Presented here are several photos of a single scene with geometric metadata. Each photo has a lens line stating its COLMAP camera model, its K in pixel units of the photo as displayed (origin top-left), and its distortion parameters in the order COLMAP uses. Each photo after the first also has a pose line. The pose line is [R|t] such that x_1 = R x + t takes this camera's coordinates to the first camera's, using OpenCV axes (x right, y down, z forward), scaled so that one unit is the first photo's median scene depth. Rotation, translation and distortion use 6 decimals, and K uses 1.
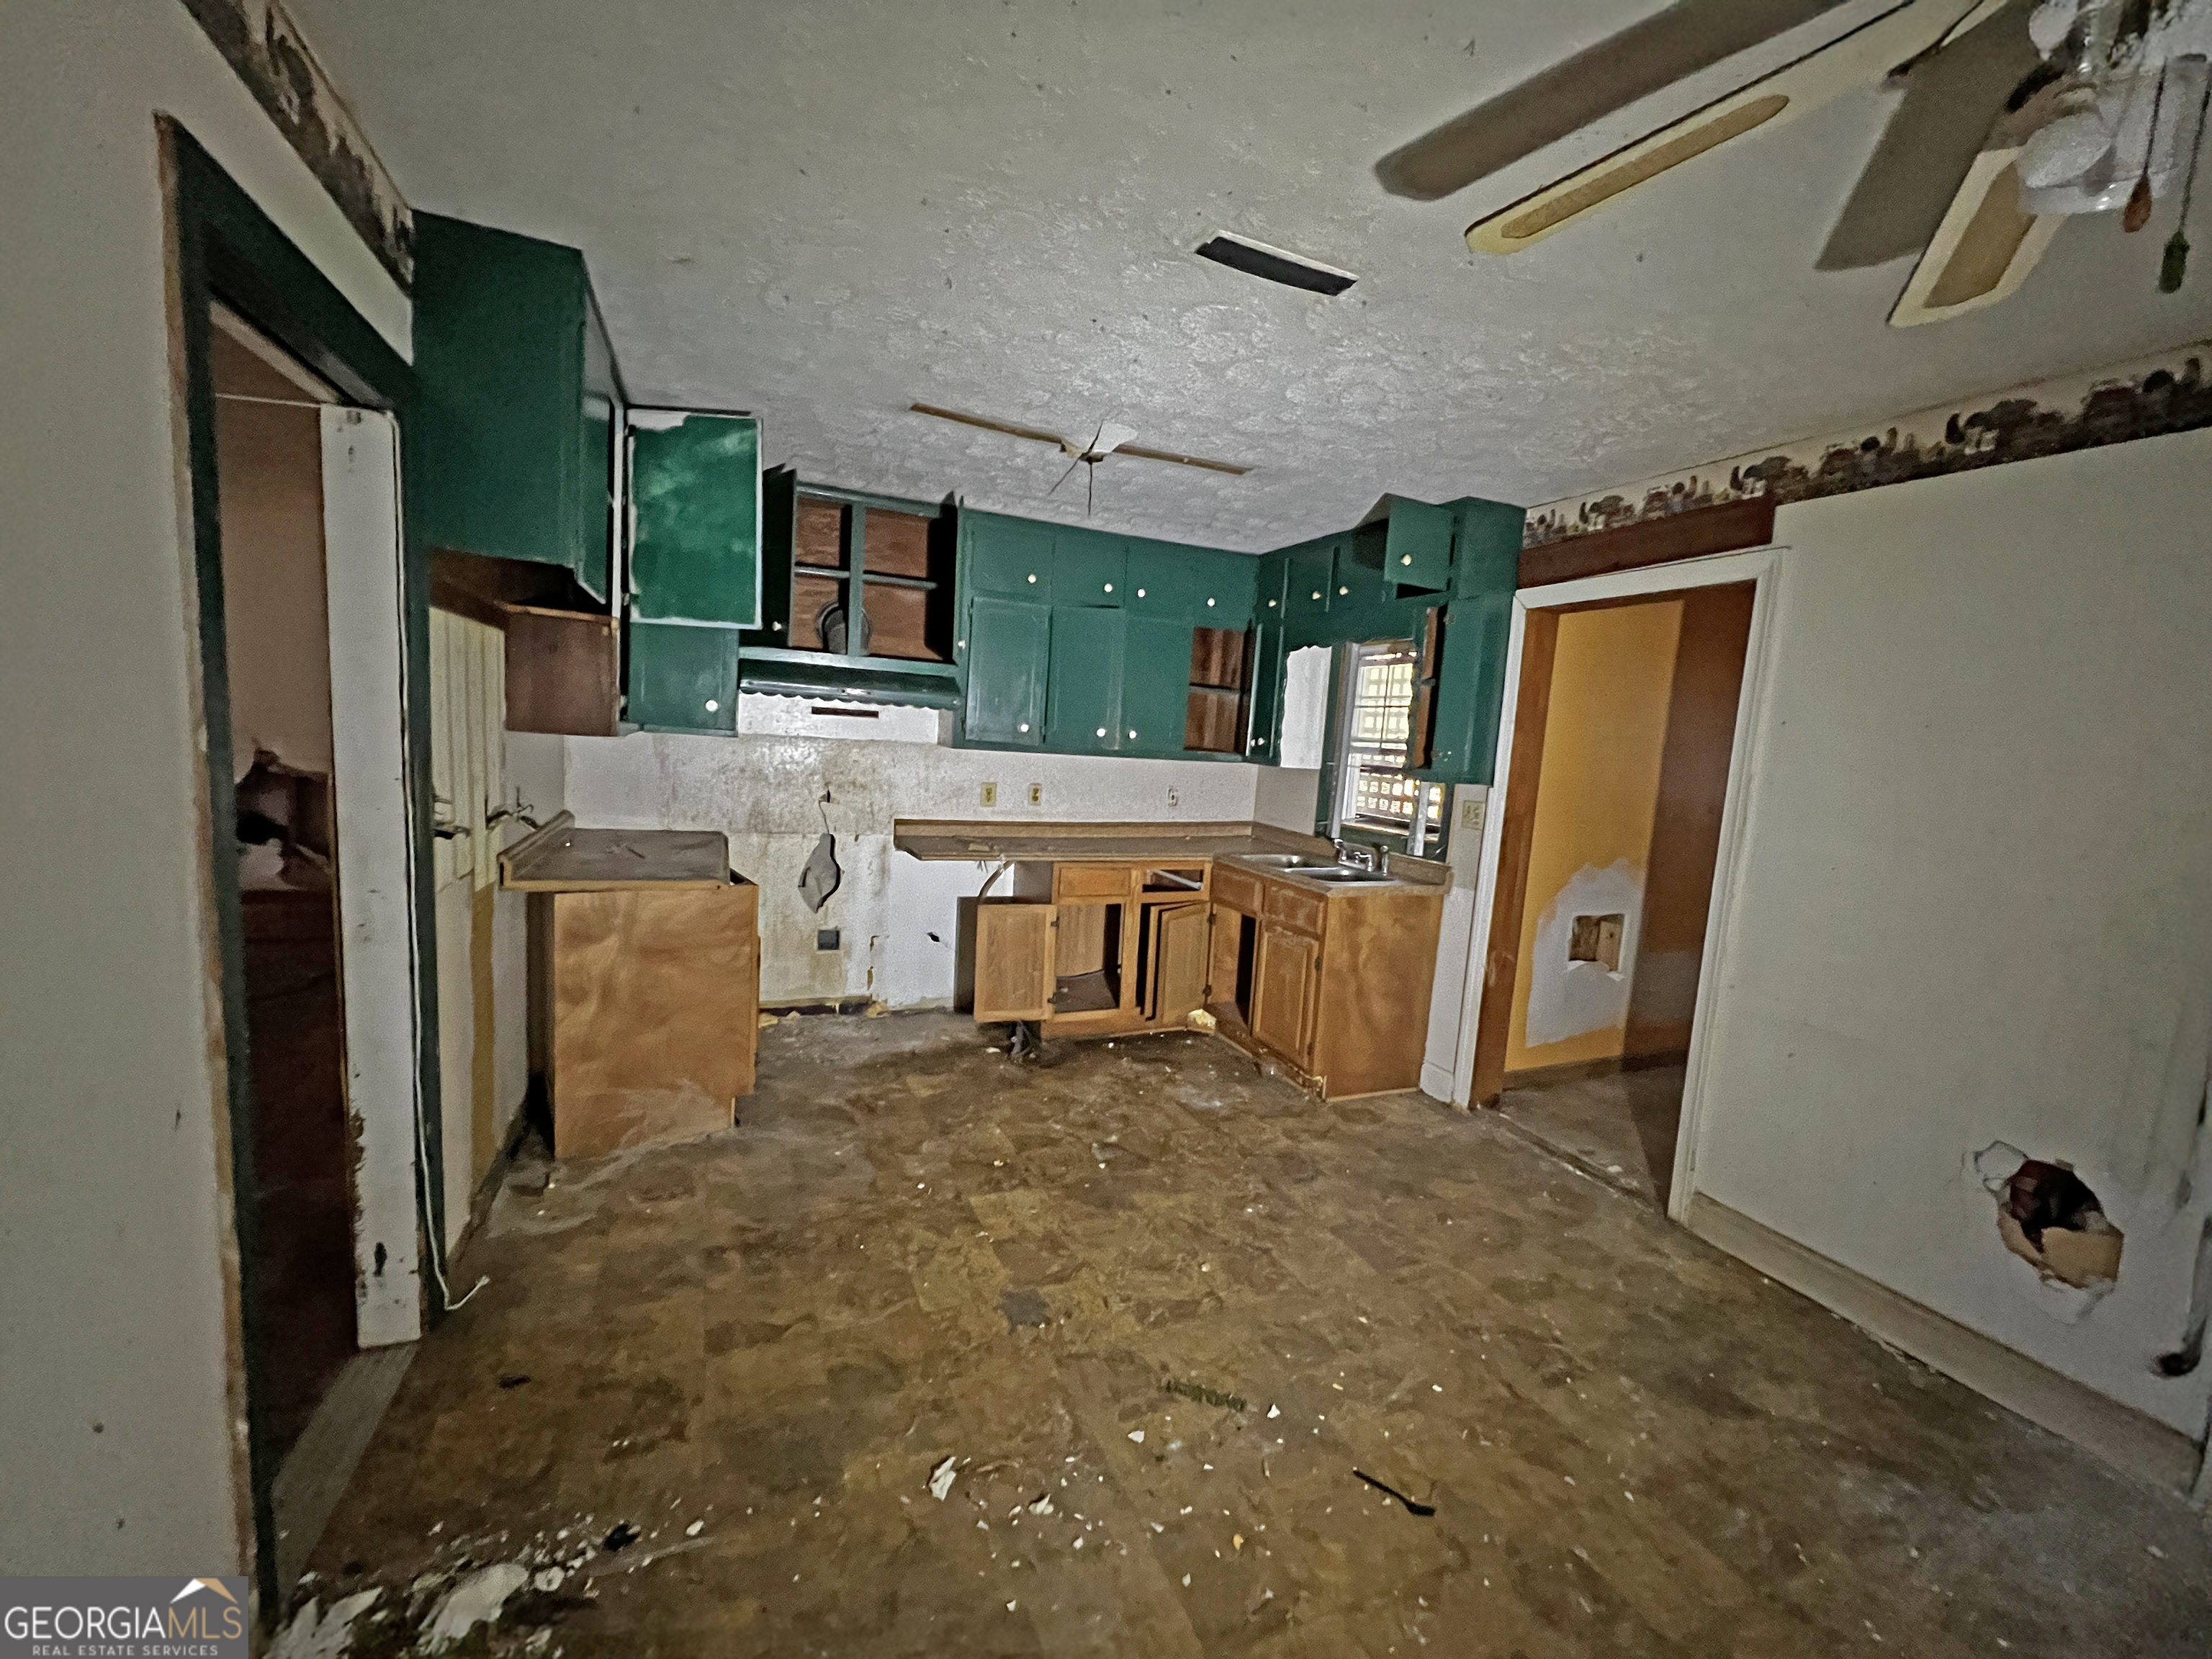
lens RADIAL K [[886.0, 0, 1106.0], [0, 886.0, 829.5], [0, 0, 1]] dist [-0.000811, 0.000054]
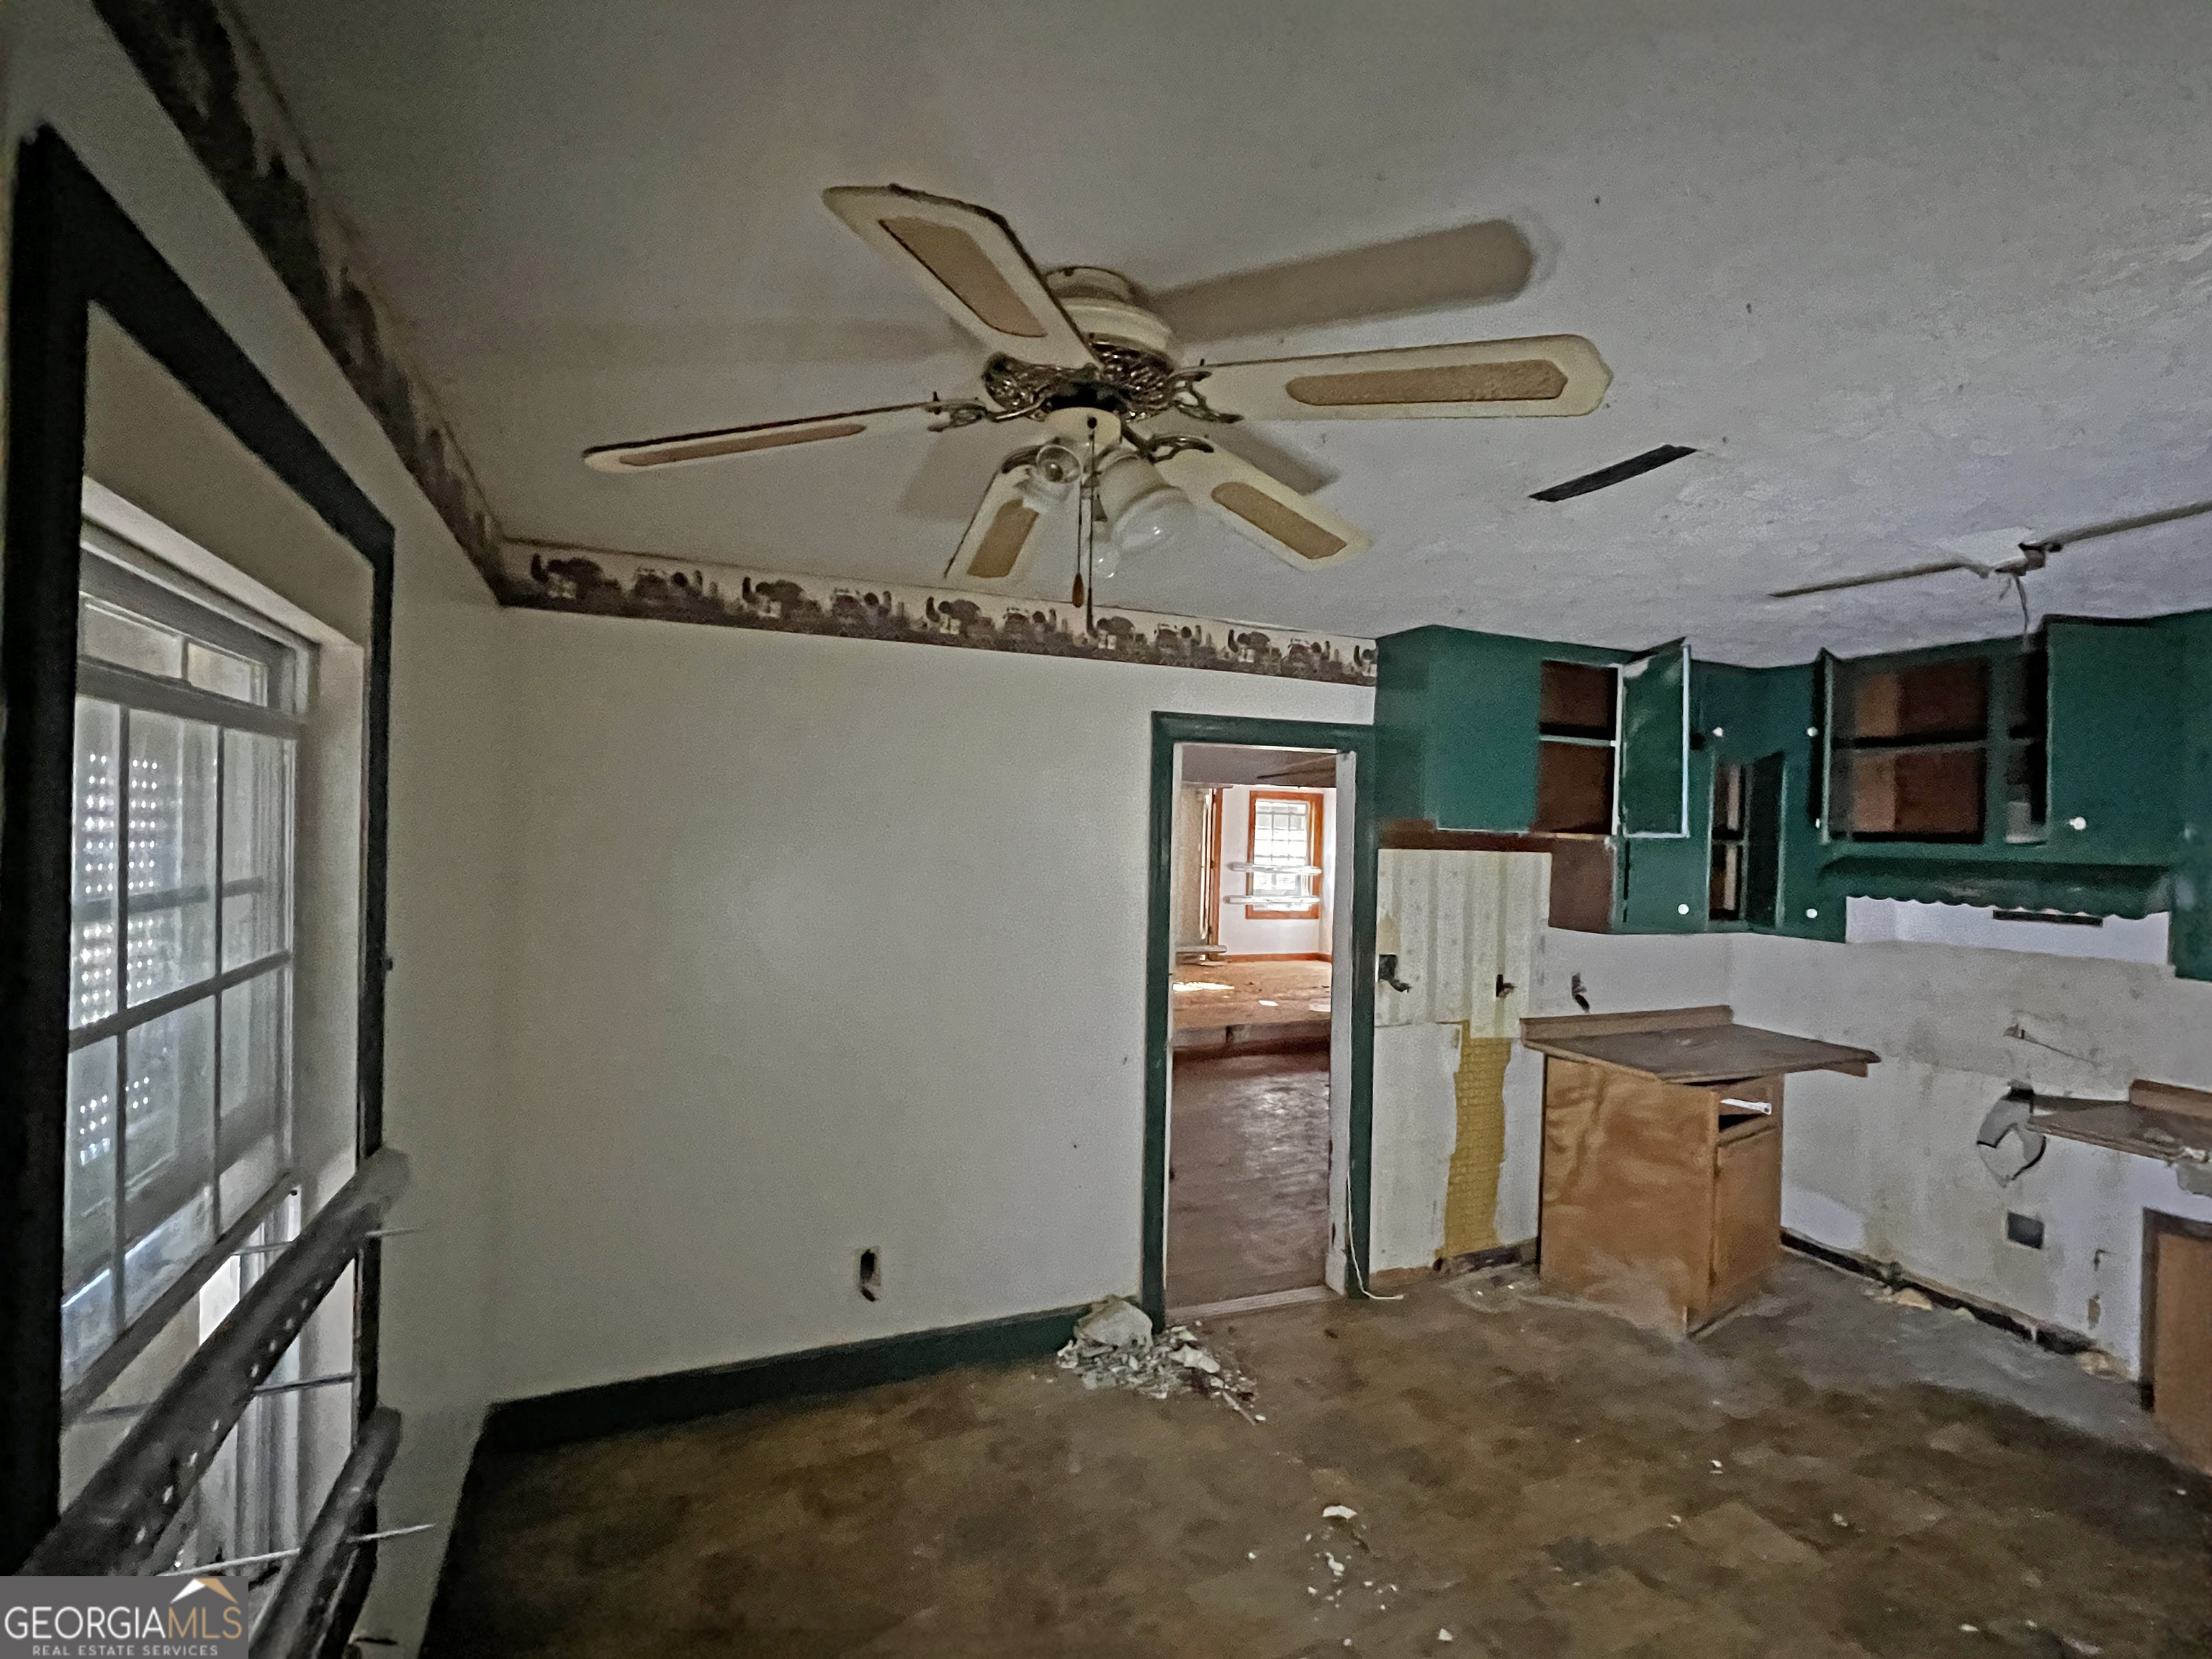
lens RADIAL K [[1018.6, 0, 1106.0], [0, 1018.6, 829.5], [0, 0, 1]] dist [-0.001241, -0.000375]
pose [[0.012205, -0.067555, -0.997641, 0.746089], [-0.139917, 0.987784, -0.068599, -0.052591], [0.990088, 0.140424, 0.002603, 0.290661]]
